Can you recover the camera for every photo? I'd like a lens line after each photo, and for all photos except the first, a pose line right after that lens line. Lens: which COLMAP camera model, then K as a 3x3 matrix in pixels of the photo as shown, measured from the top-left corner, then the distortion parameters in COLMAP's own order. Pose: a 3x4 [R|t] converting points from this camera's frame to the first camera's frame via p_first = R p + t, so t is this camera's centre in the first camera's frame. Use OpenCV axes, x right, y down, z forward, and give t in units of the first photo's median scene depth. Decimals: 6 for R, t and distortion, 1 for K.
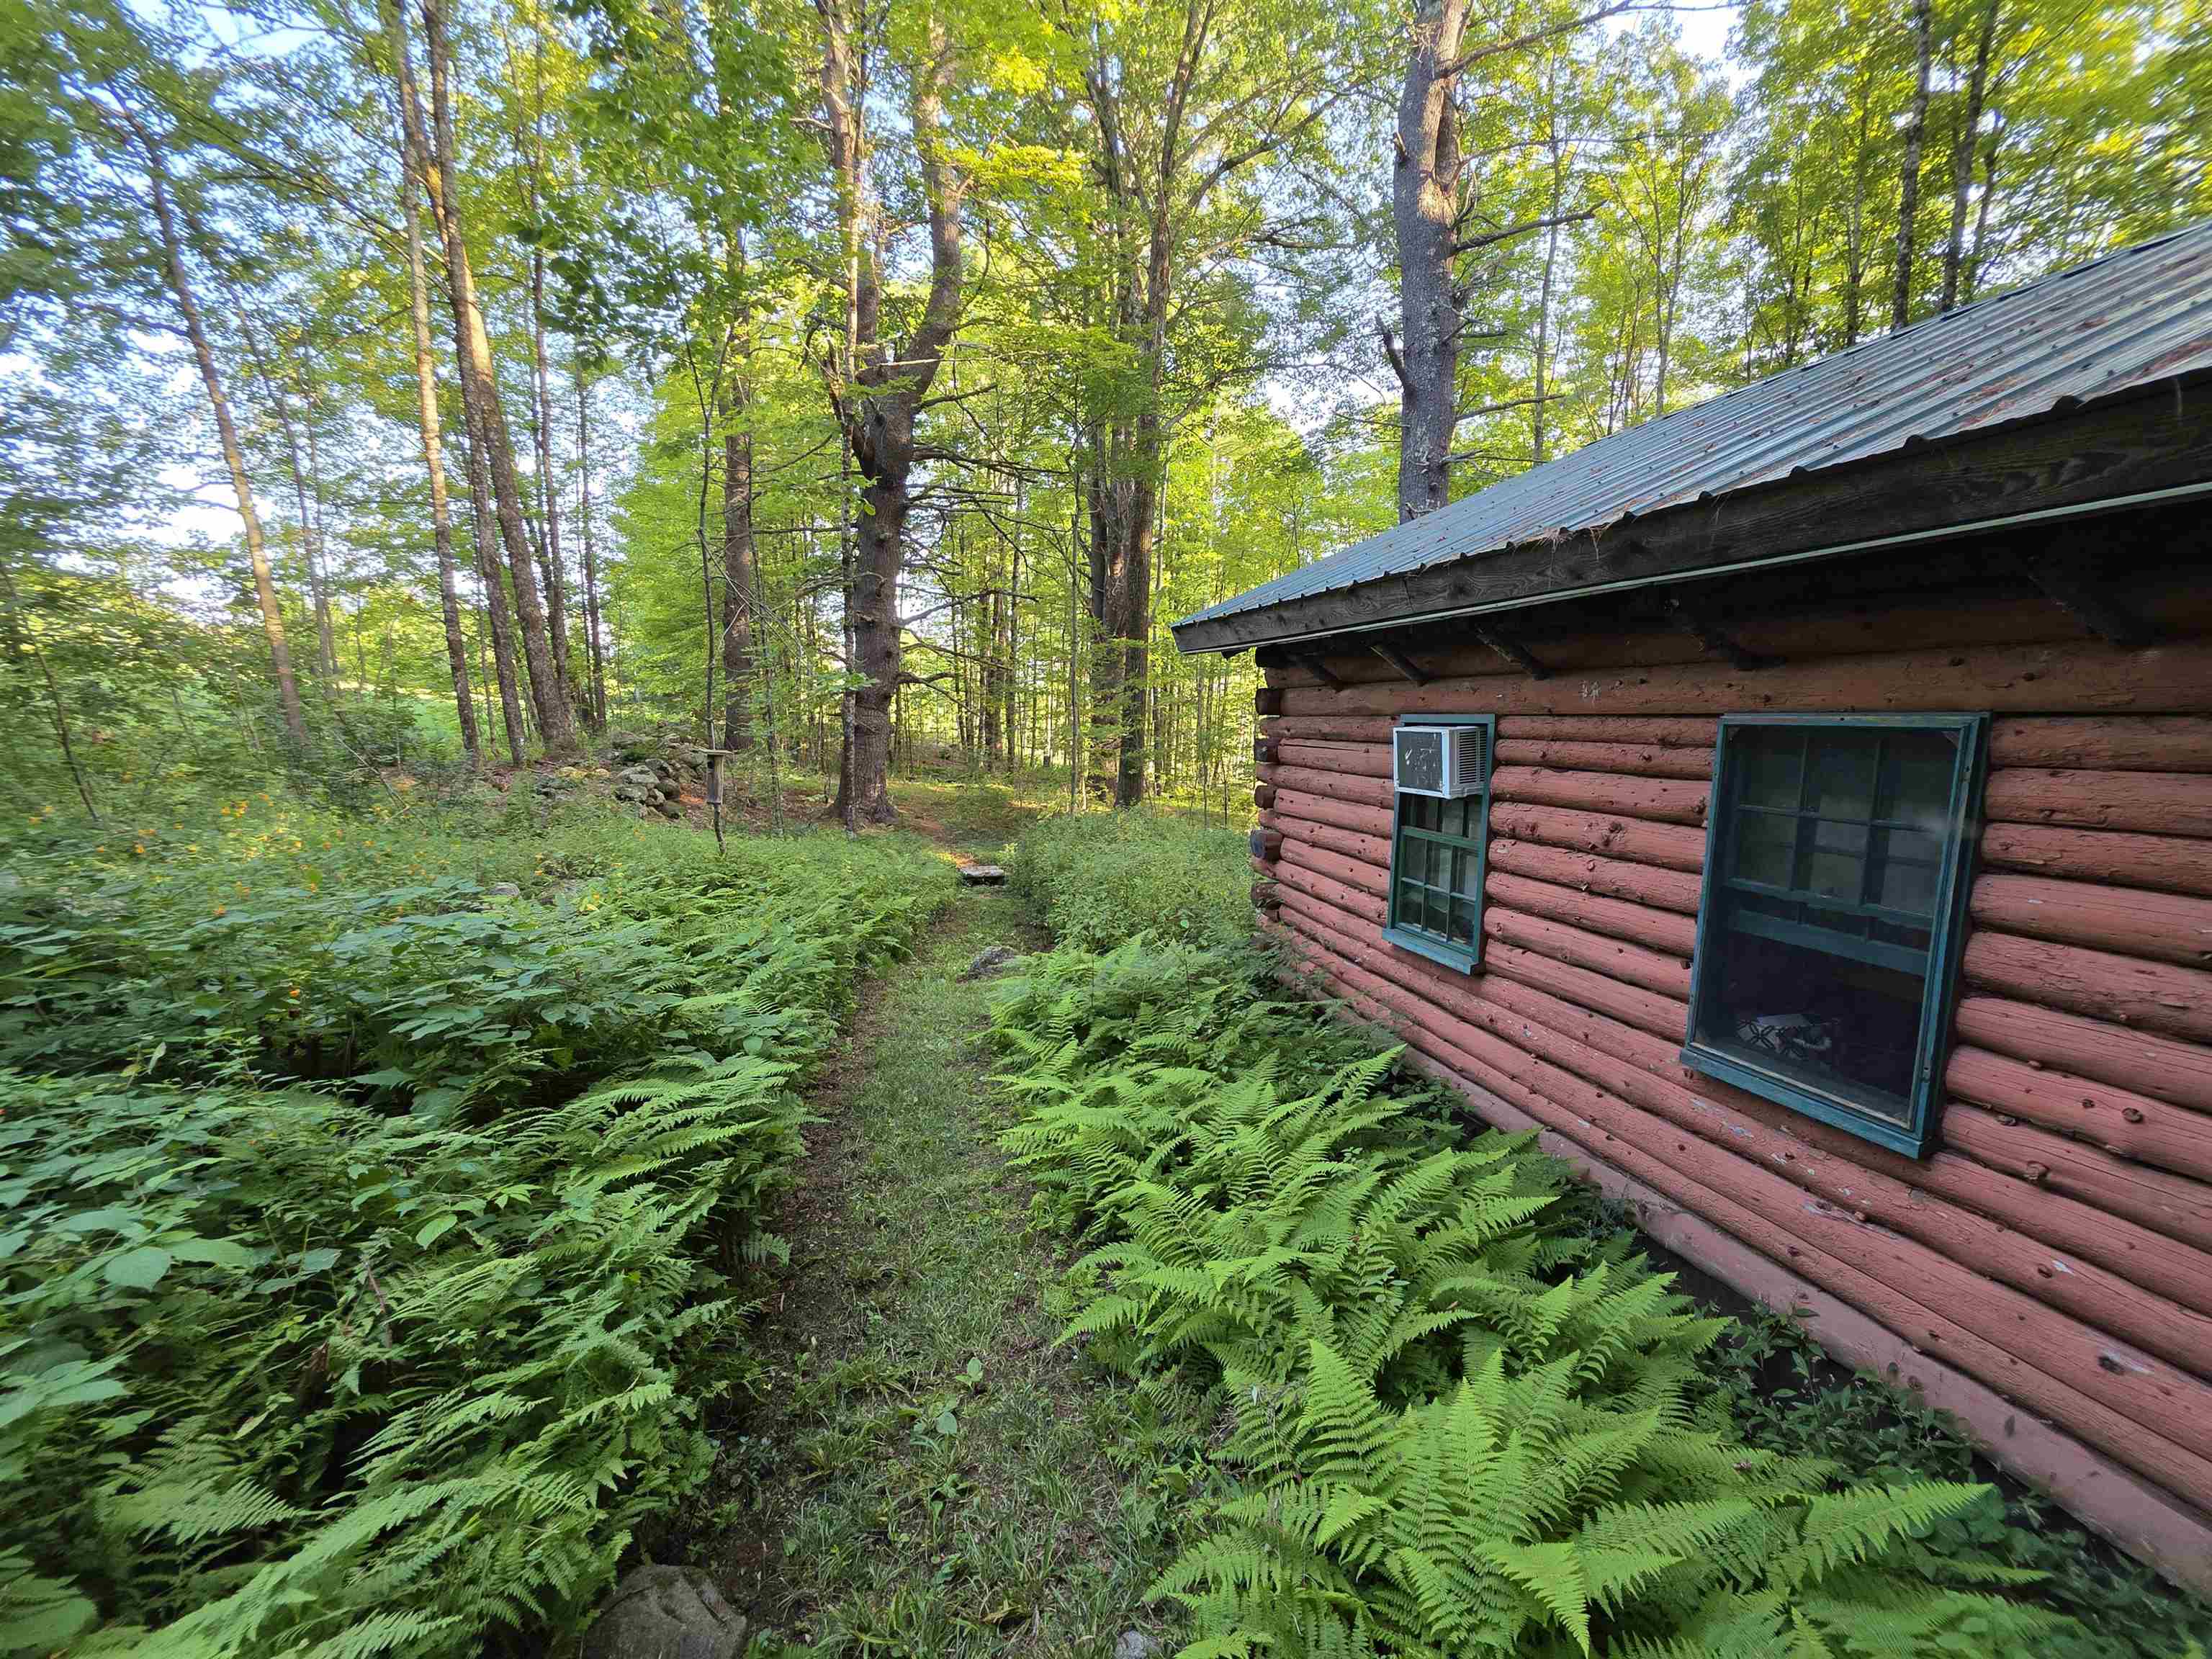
lens RADIAL K [[884.6, 0, 1107.8], [0, 884.6, 829.0], [0, 0, 1]] dist [0.000550, 0.000355]
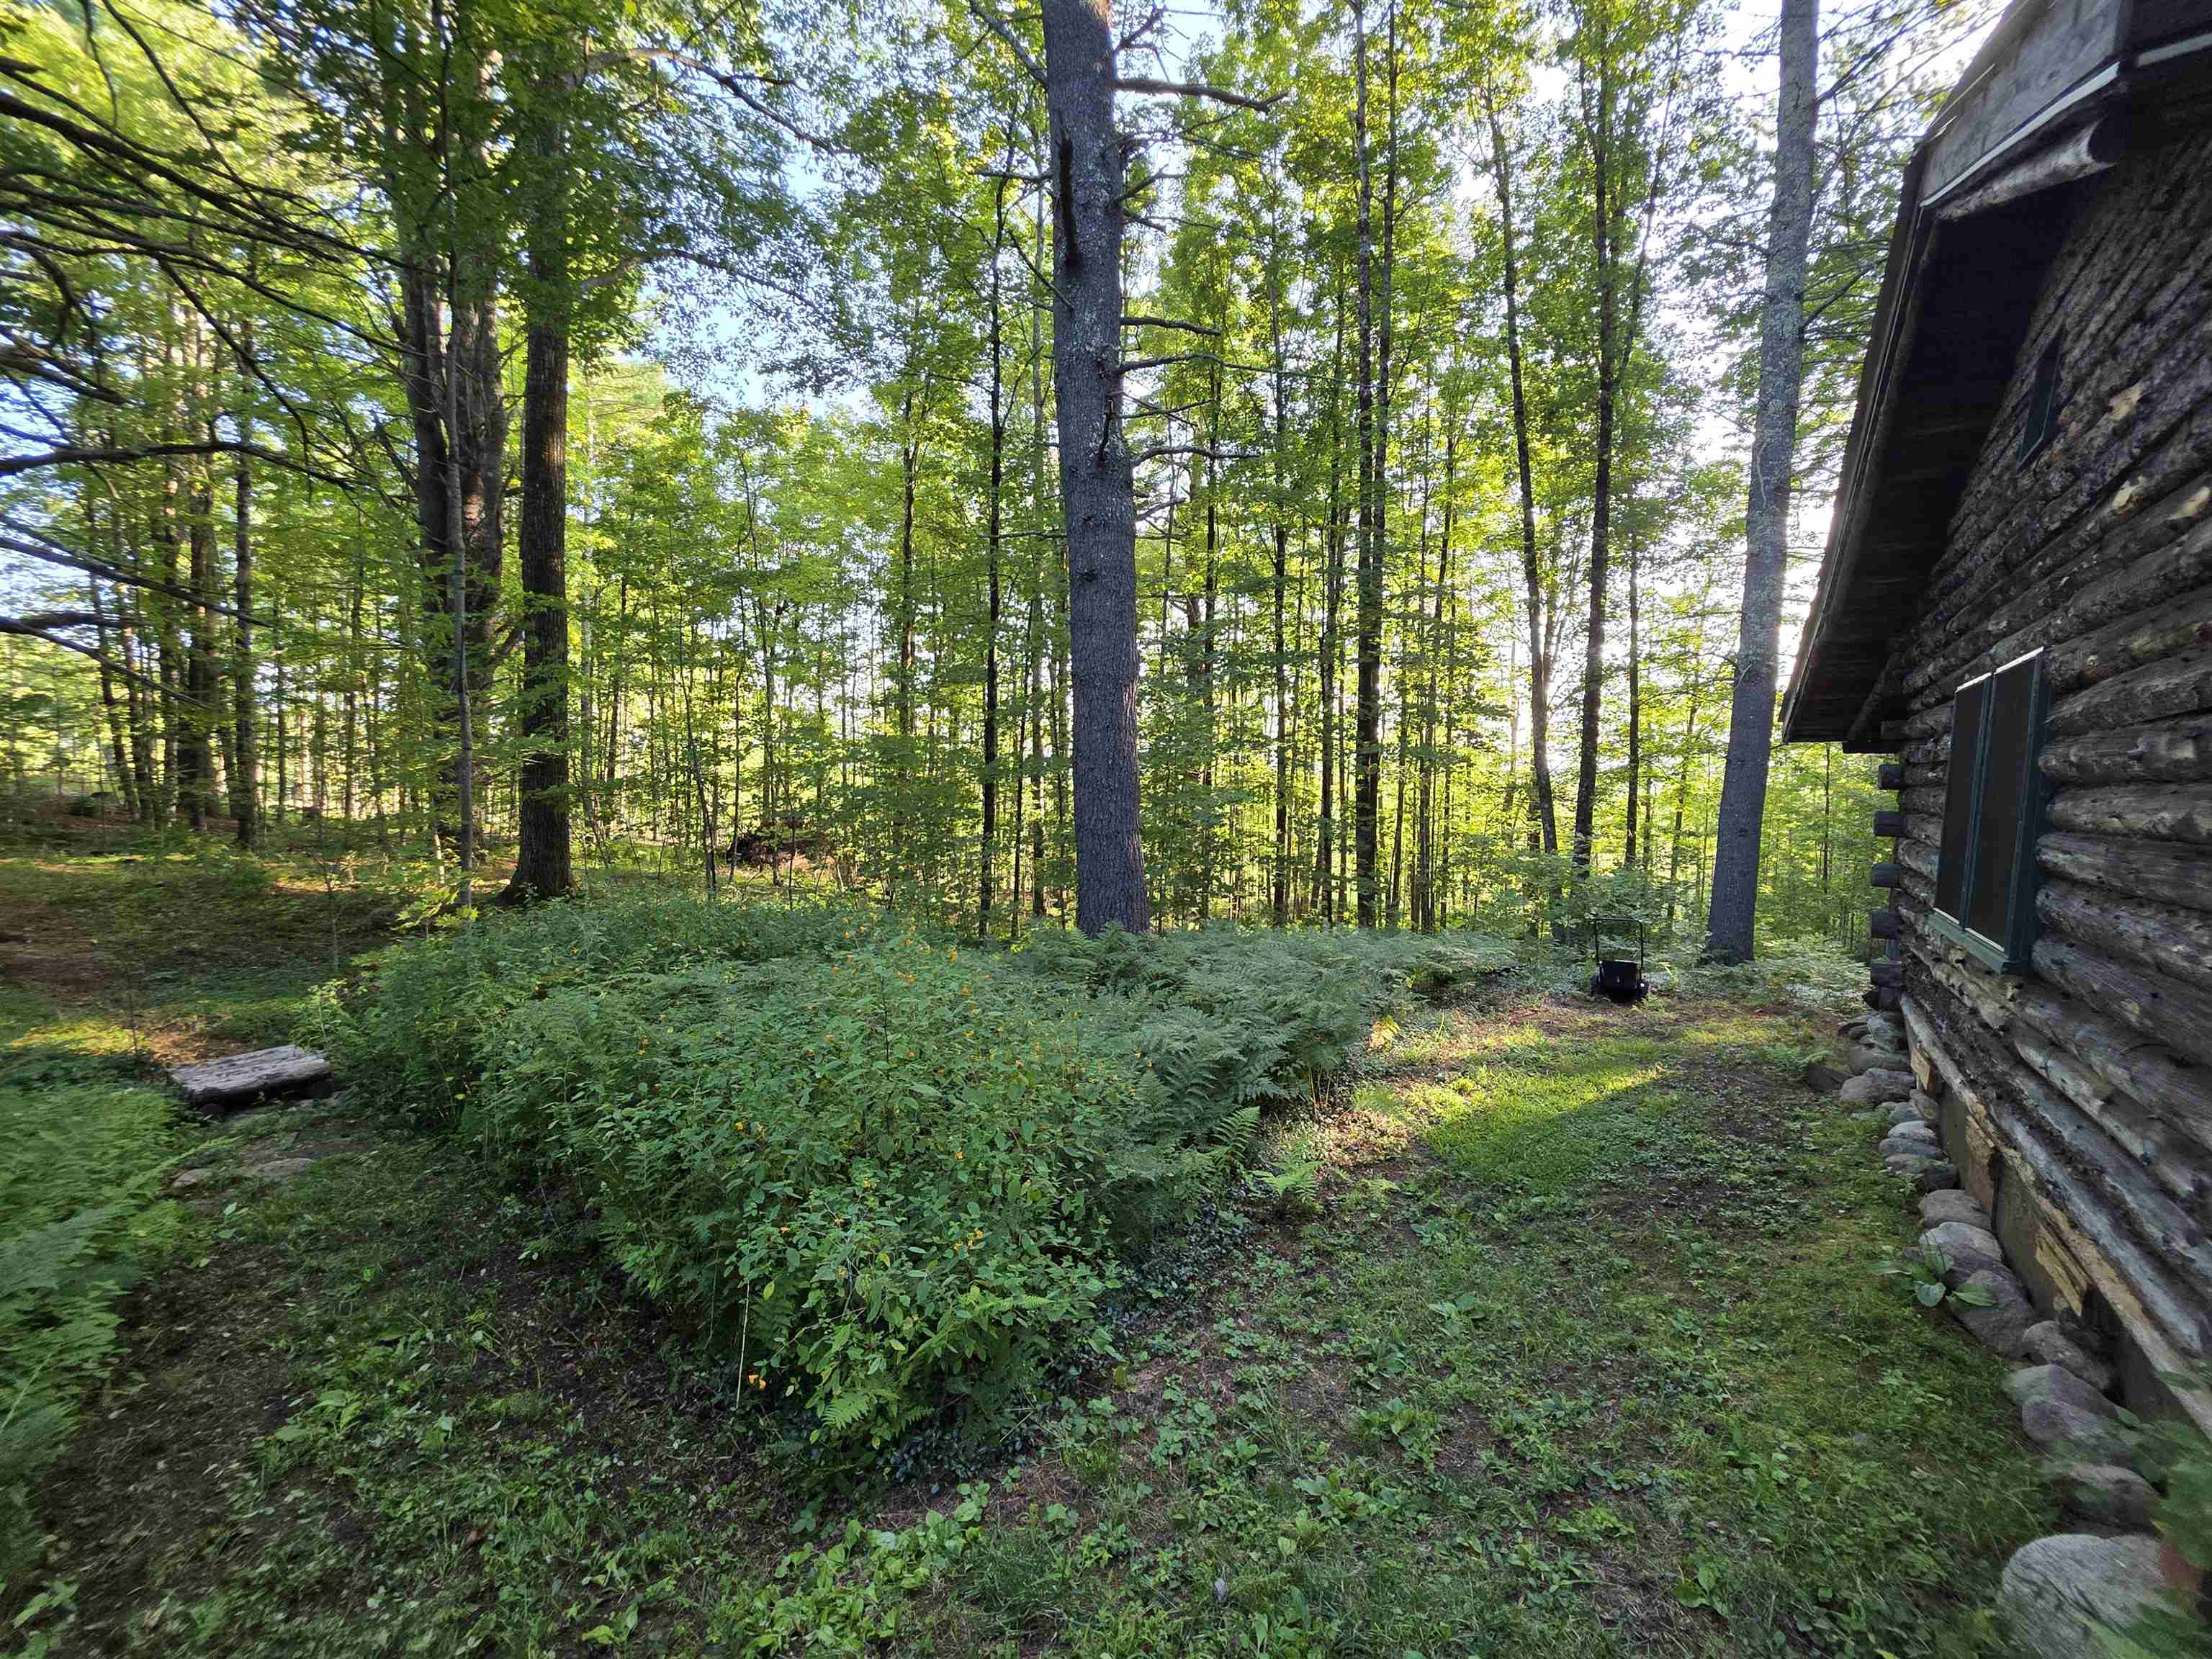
lens RADIAL K [[884.6, 0, 1107.3], [0, 884.6, 836.2], [0, 0, 1]] dist [0.000550, 0.000355]
pose [[0.778706, -0.037842, 0.626247, -0.087723], [0.070286, 0.997157, -0.027143, -0.014733], [-0.623440, 0.065153, 0.779152, 0.460535]]
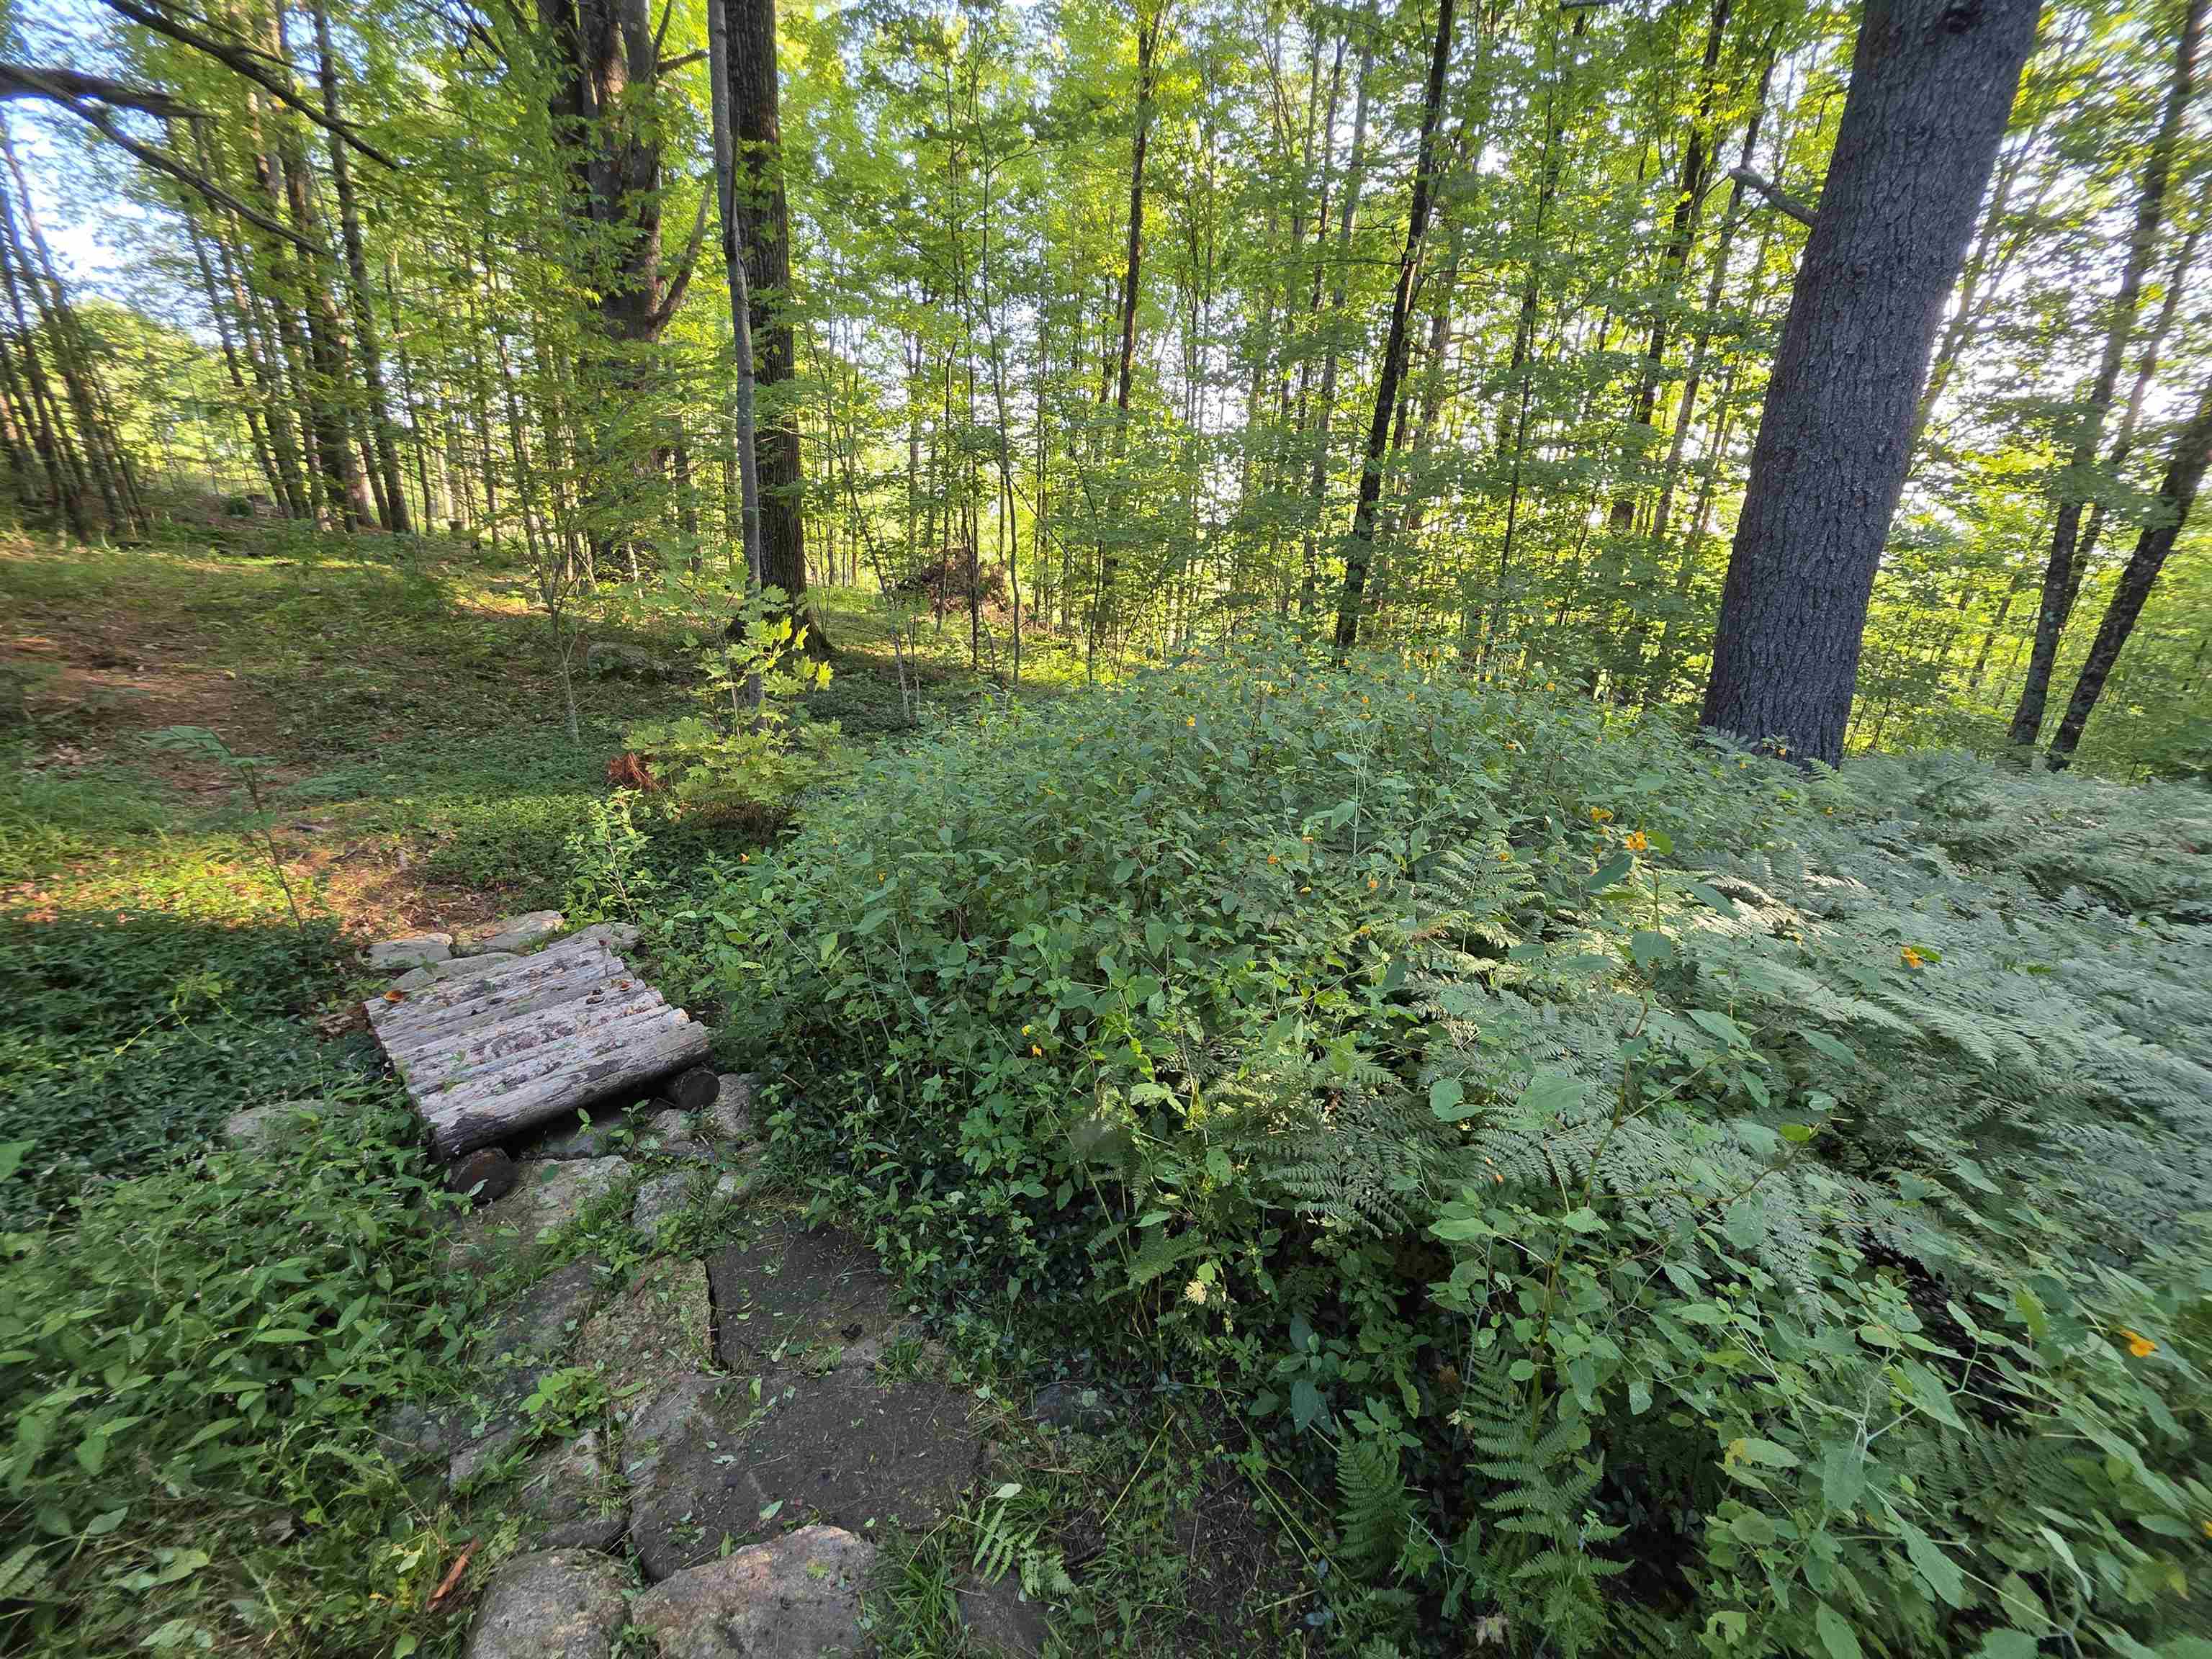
lens RADIAL K [[884.6, 0, 1105.6], [0, 884.6, 832.7], [0, 0, 1]] dist [0.000550, 0.000355]
pose [[0.848565, -0.132668, 0.512187, -0.131094], [0.018137, 0.974777, 0.222441, -0.016283], [-0.528779, -0.179467, 0.829569, 0.811414]]
